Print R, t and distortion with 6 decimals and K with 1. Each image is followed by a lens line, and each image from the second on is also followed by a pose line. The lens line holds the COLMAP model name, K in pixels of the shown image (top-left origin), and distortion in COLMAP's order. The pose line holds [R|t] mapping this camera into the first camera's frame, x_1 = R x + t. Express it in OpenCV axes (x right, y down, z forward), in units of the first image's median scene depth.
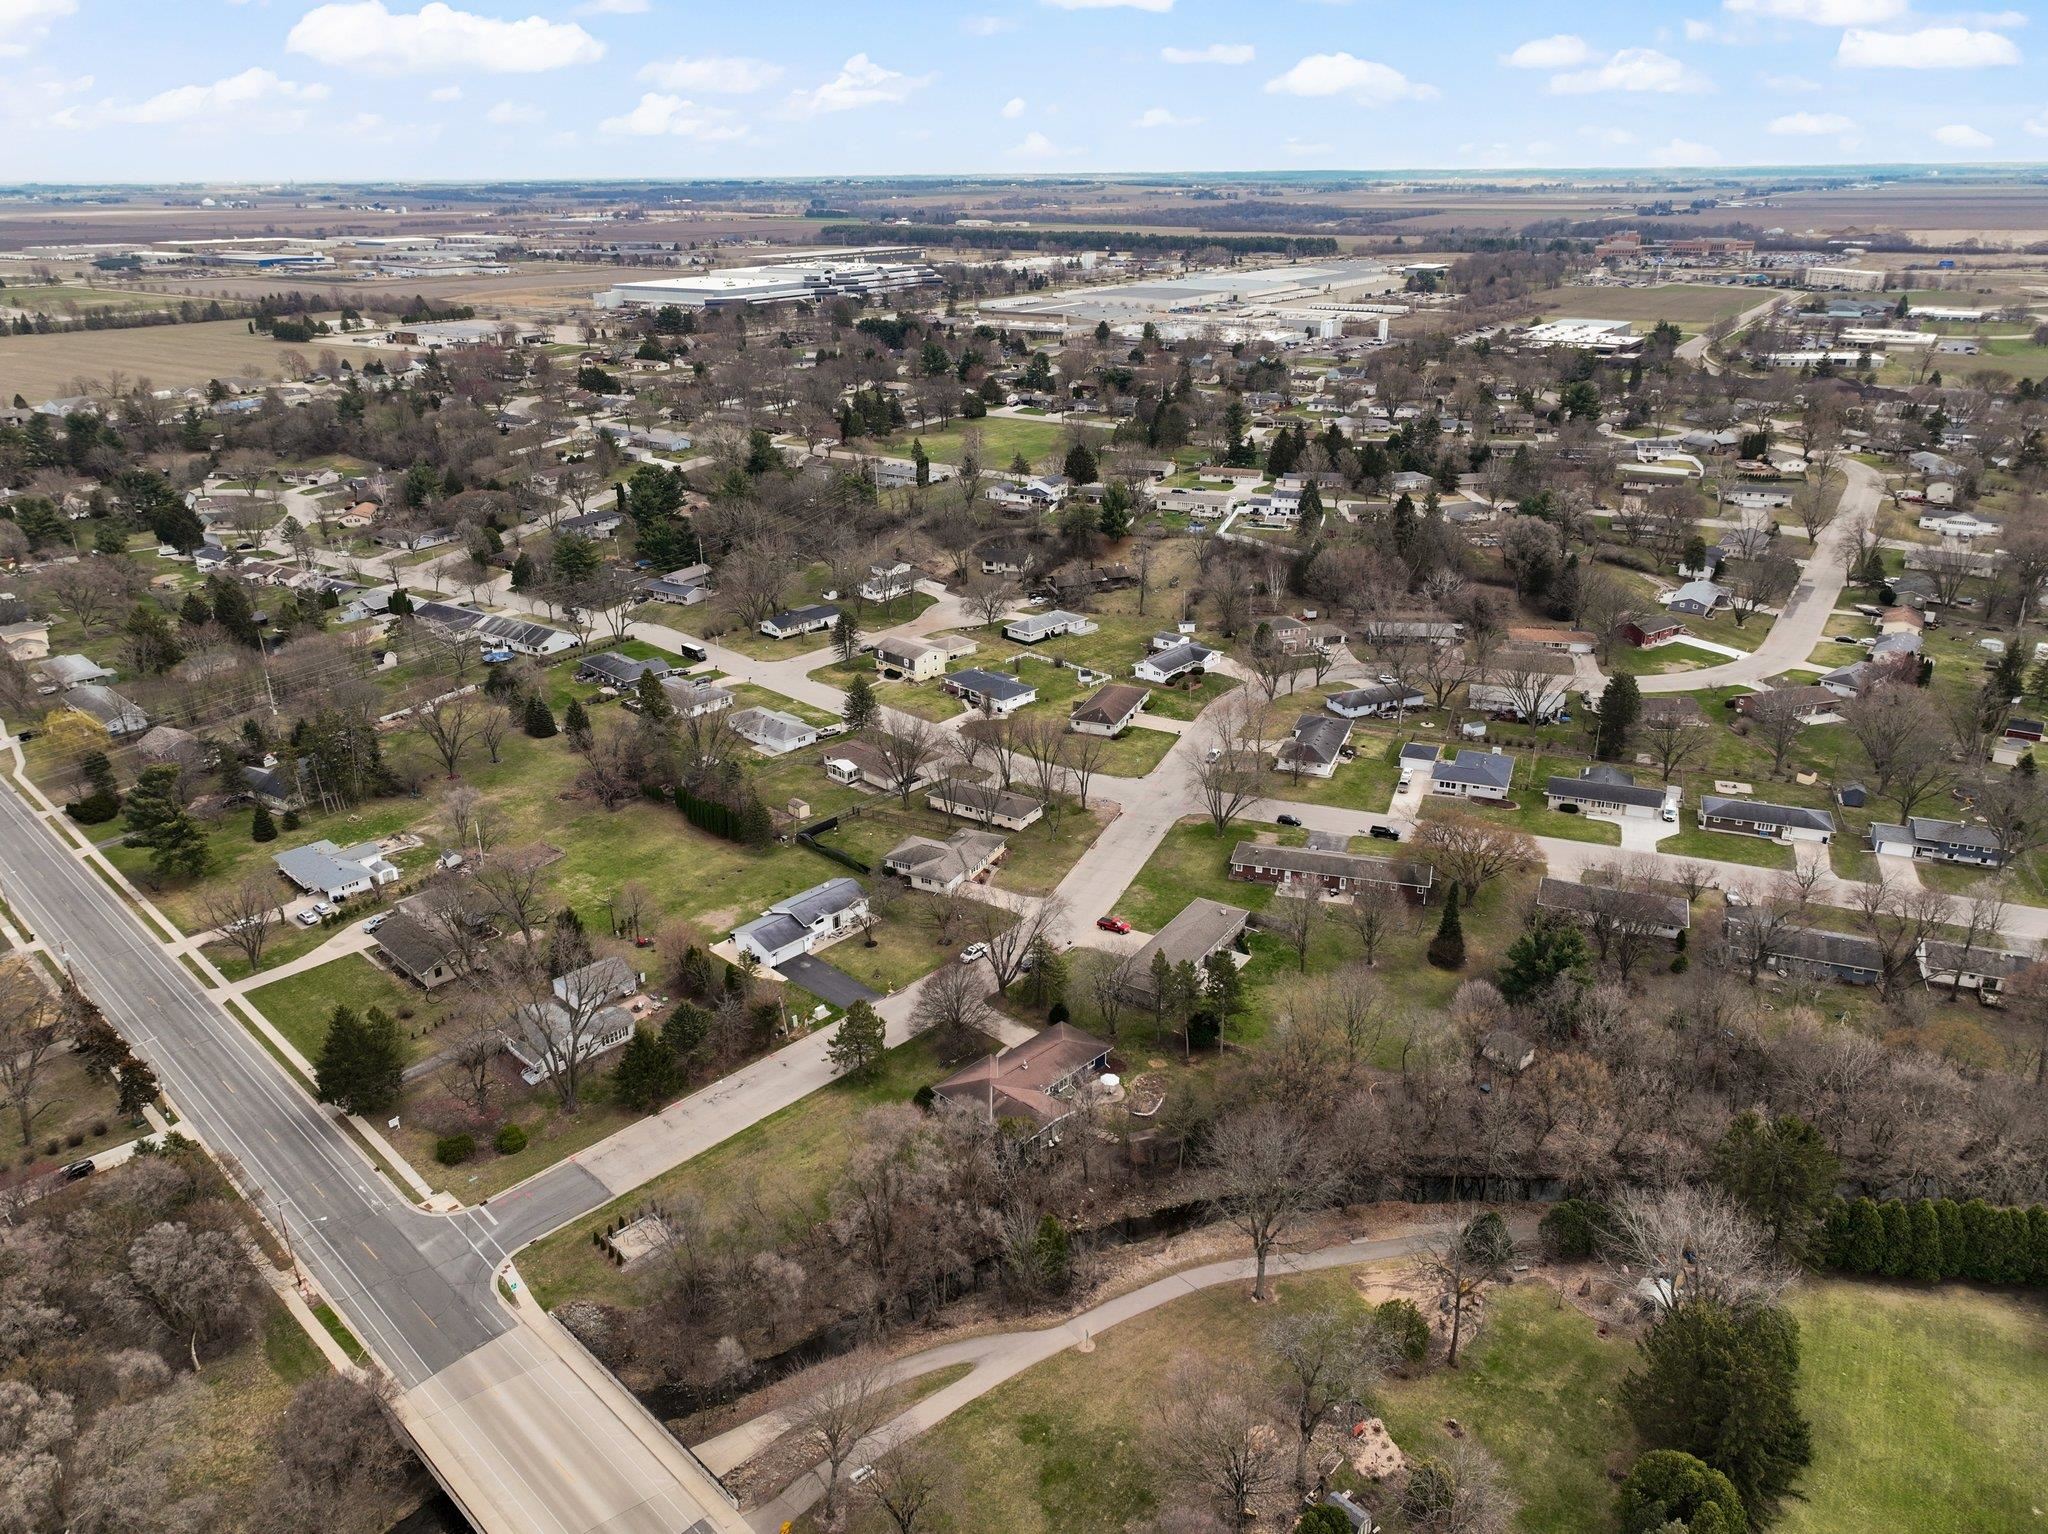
lens RADIAL K [[1445.3, 0, 1024.0], [0, 1445.3, 767.0], [0, 0, 1]] dist [0.007405, -0.002915]
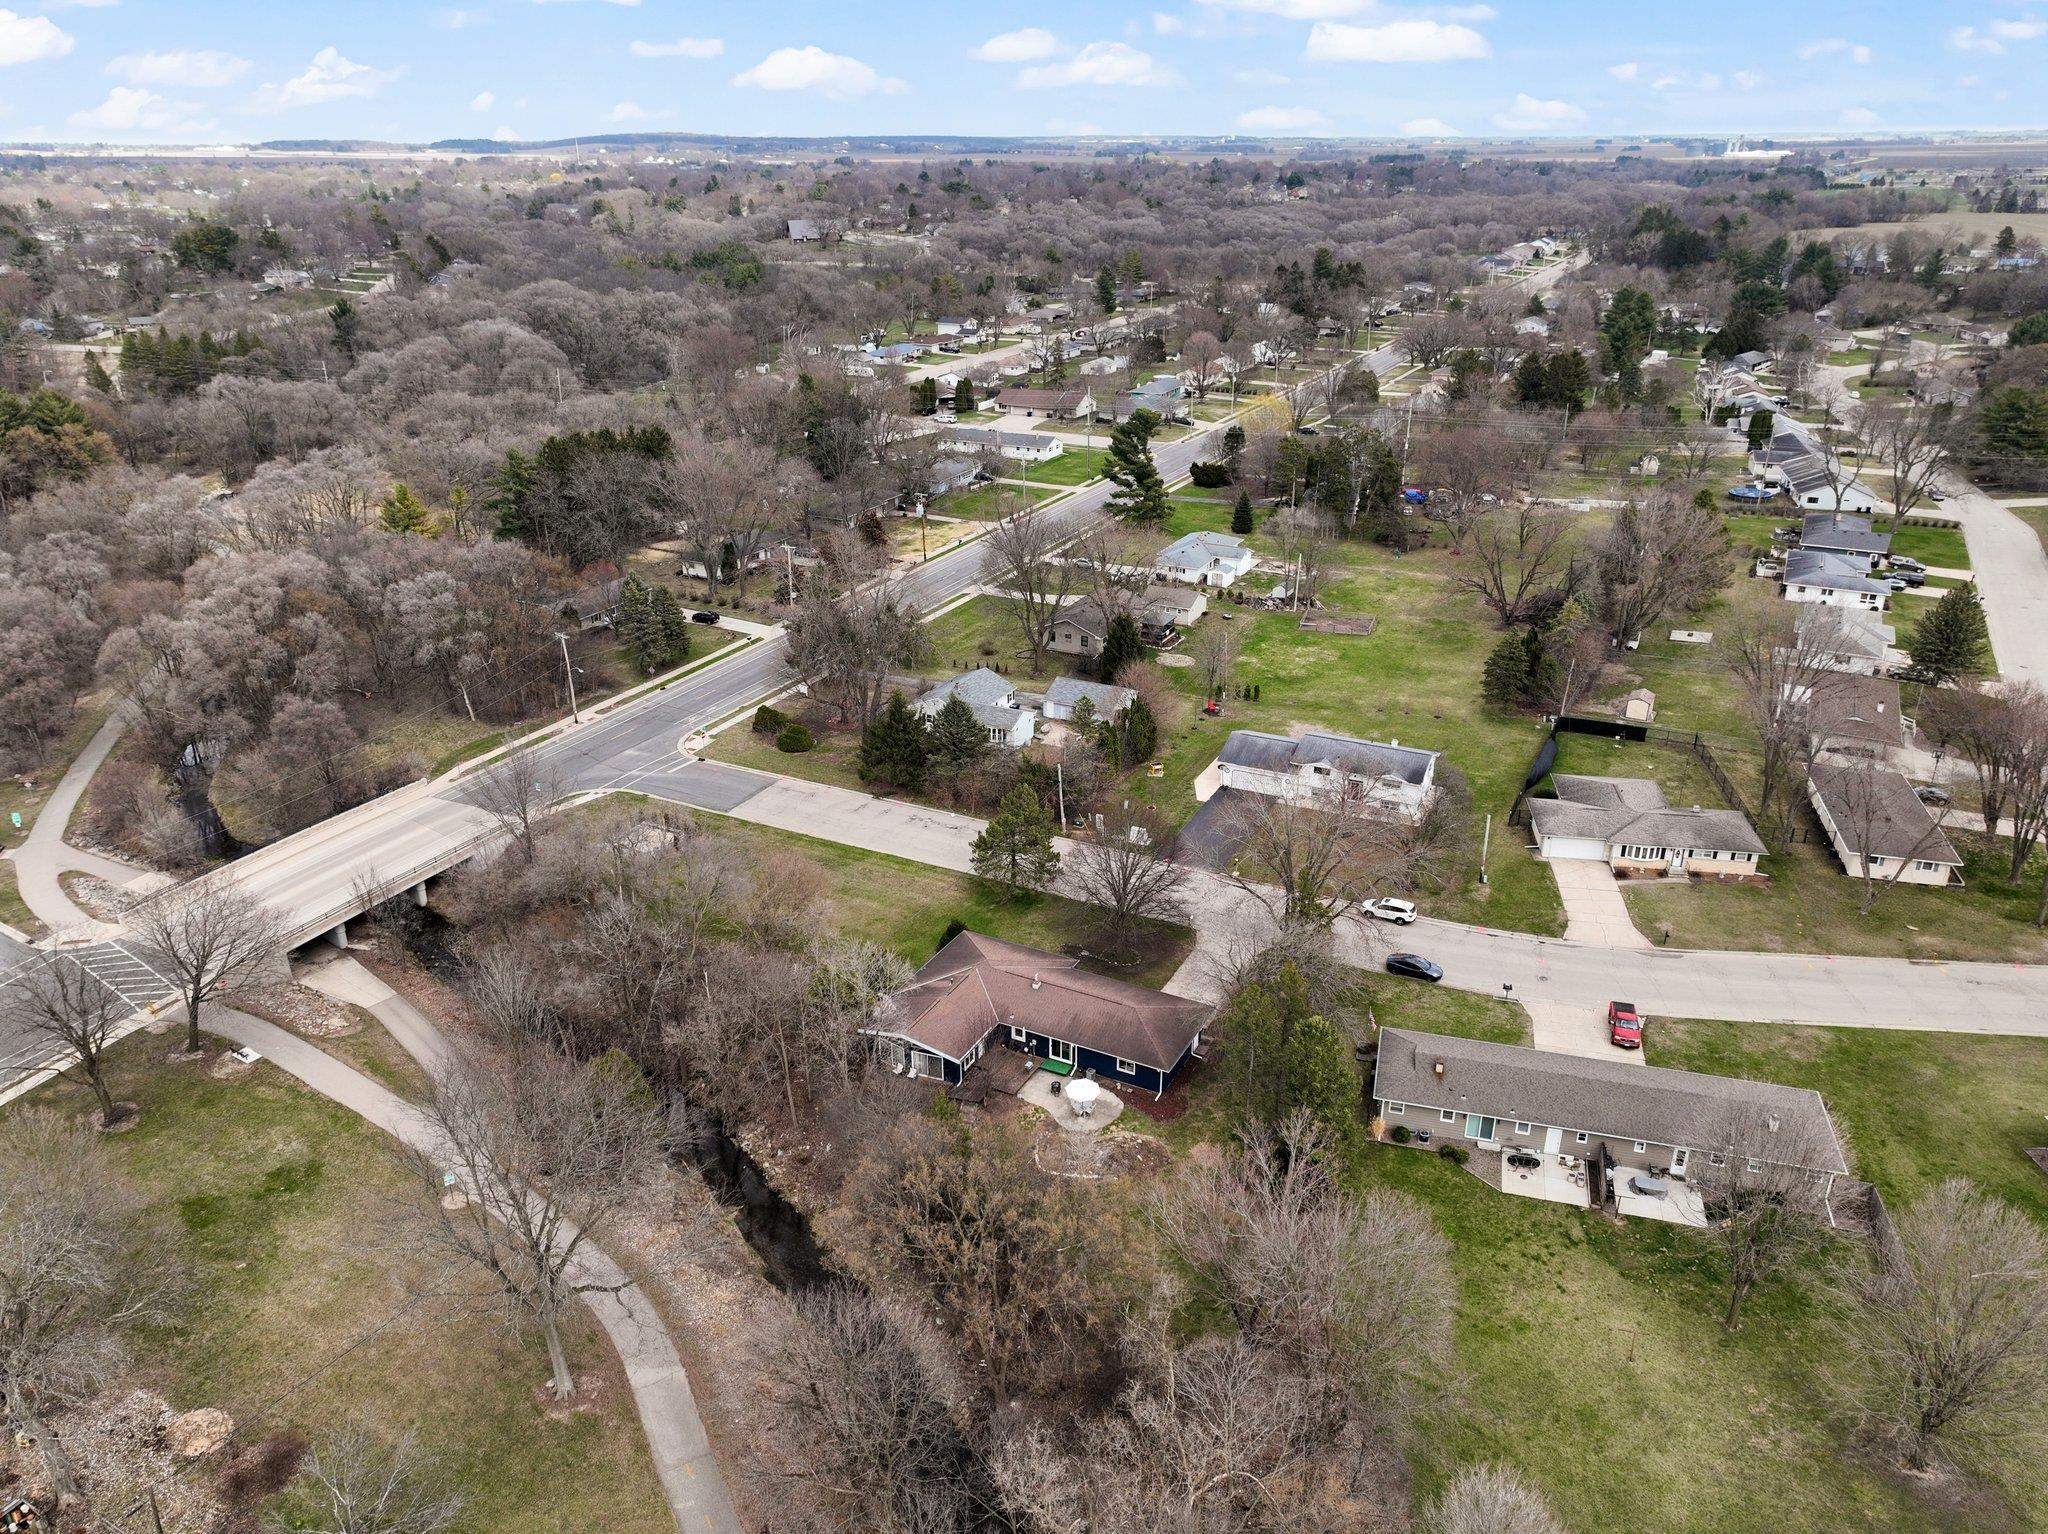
lens RADIAL K [[1445.3, 0, 1024.0], [0, 1445.3, 767.0], [0, 0, 1]] dist [0.007405, -0.002915]
pose [[0.277812, 0.385958, -0.879691, 0.326266], [-0.362517, 0.890152, 0.276062, -0.023781], [0.889607, 0.242210, 0.387212, 0.495453]]
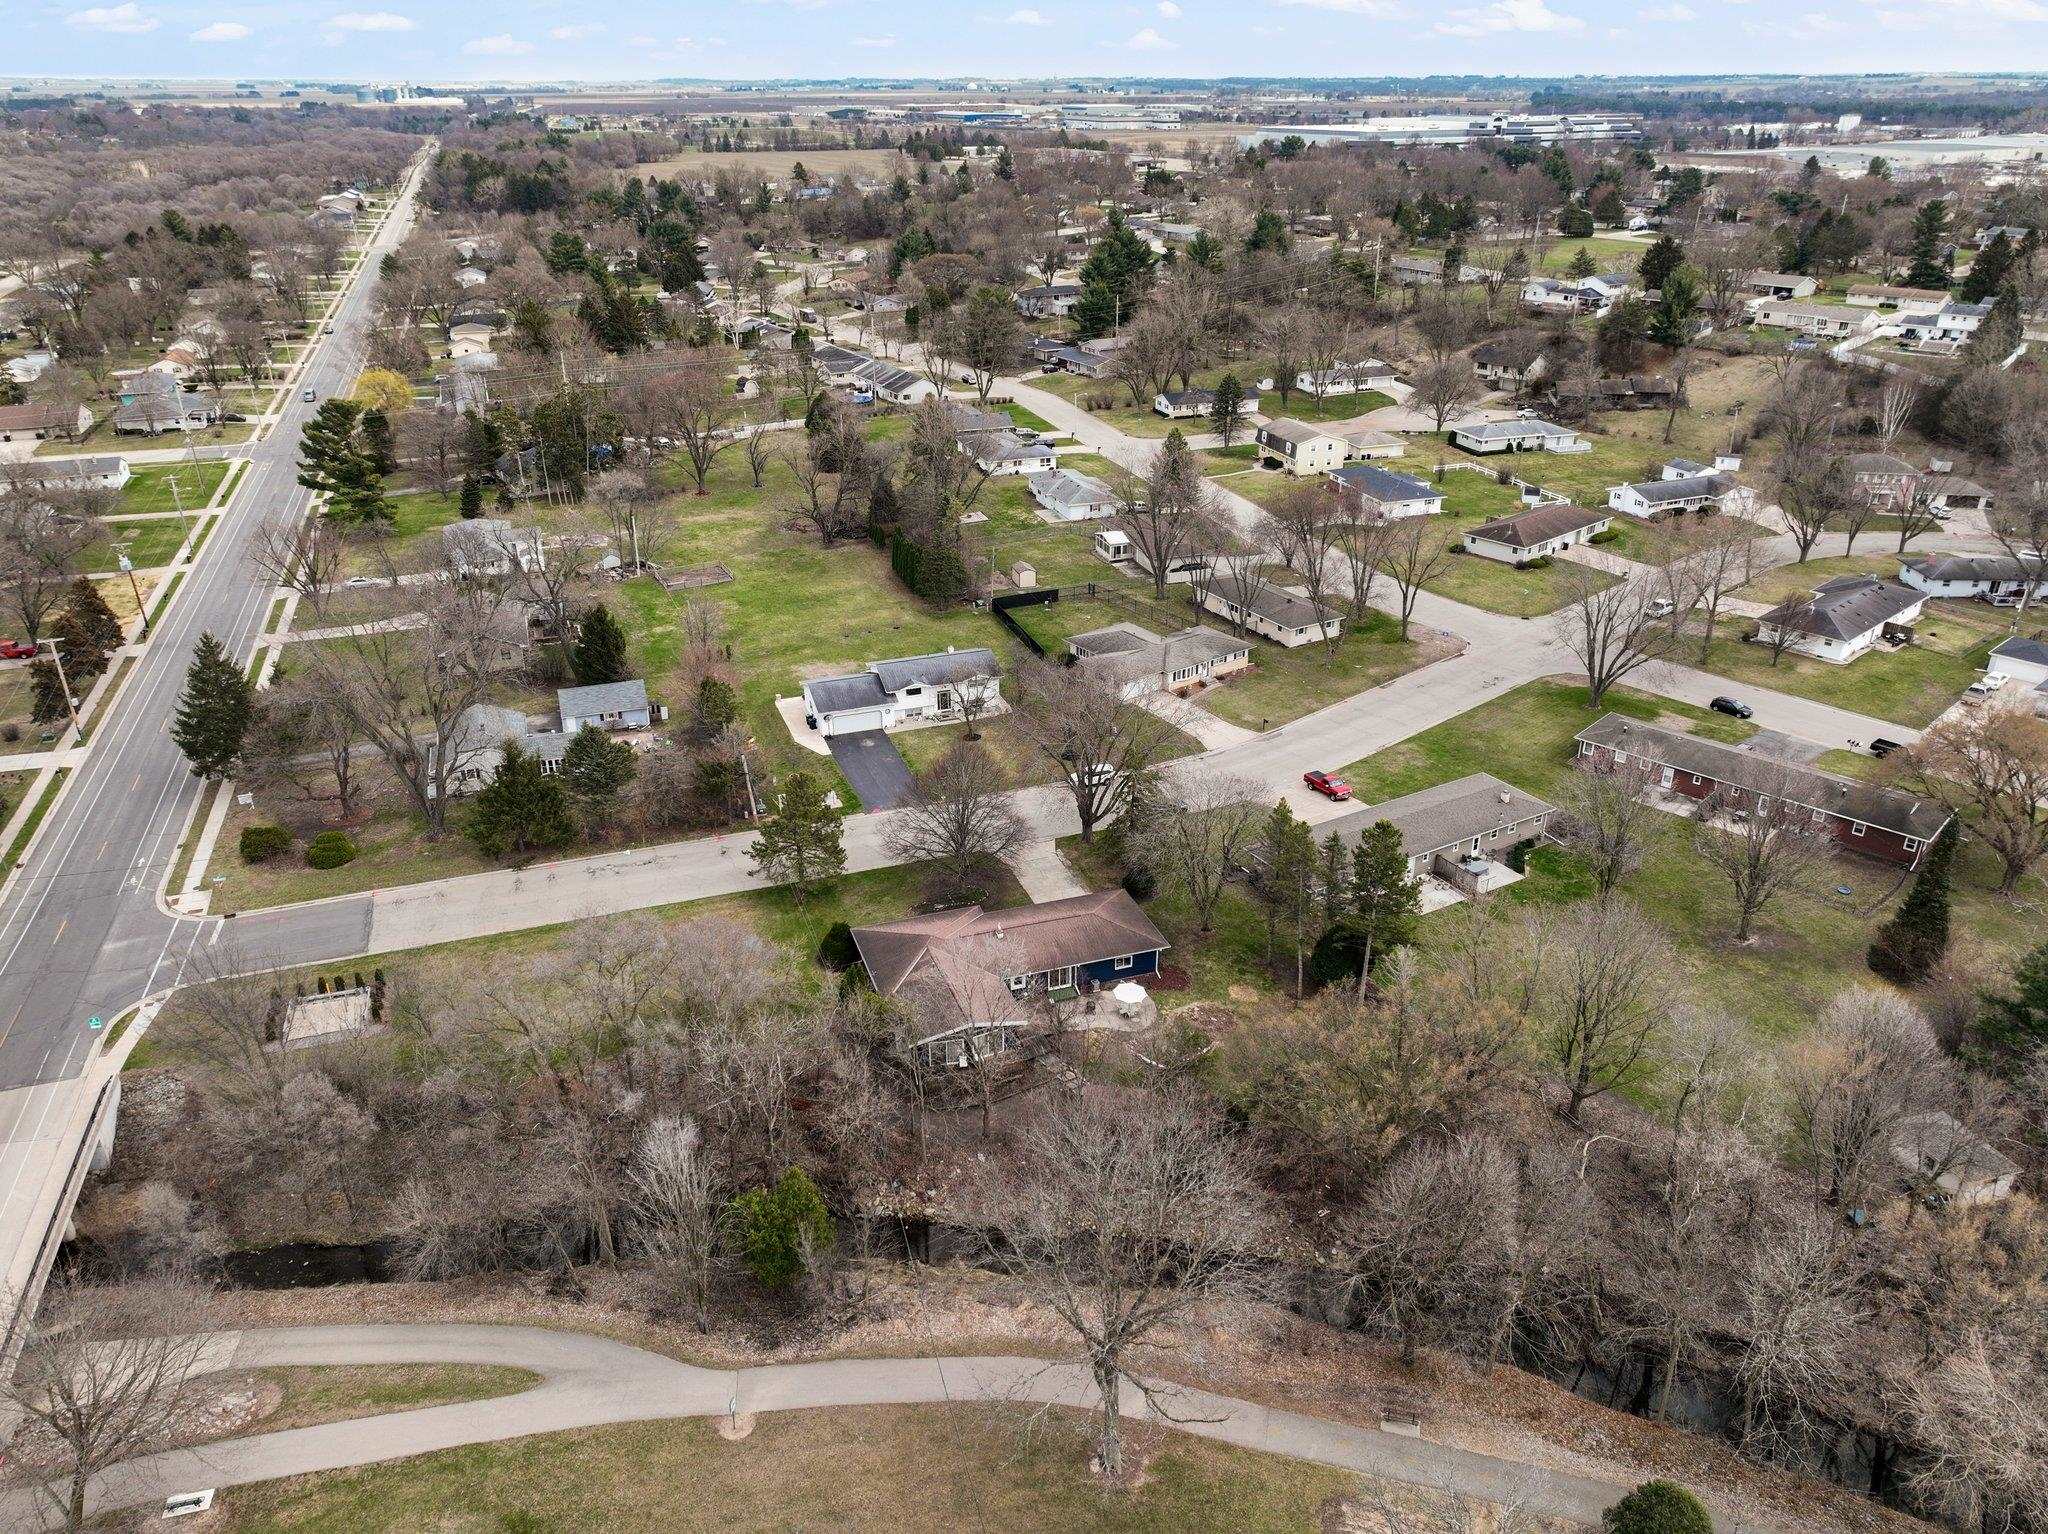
lens RADIAL K [[1436.3, 0, 1024.0], [0, 1436.3, 767.0], [0, 0, 1]] dist [0.001852, 0.006732]
pose [[0.892049, 0.199068, -0.405735, 0.158934], [-0.176162, 0.979913, 0.093469, 0.054123], [0.416191, -0.011904, 0.909199, 0.307490]]
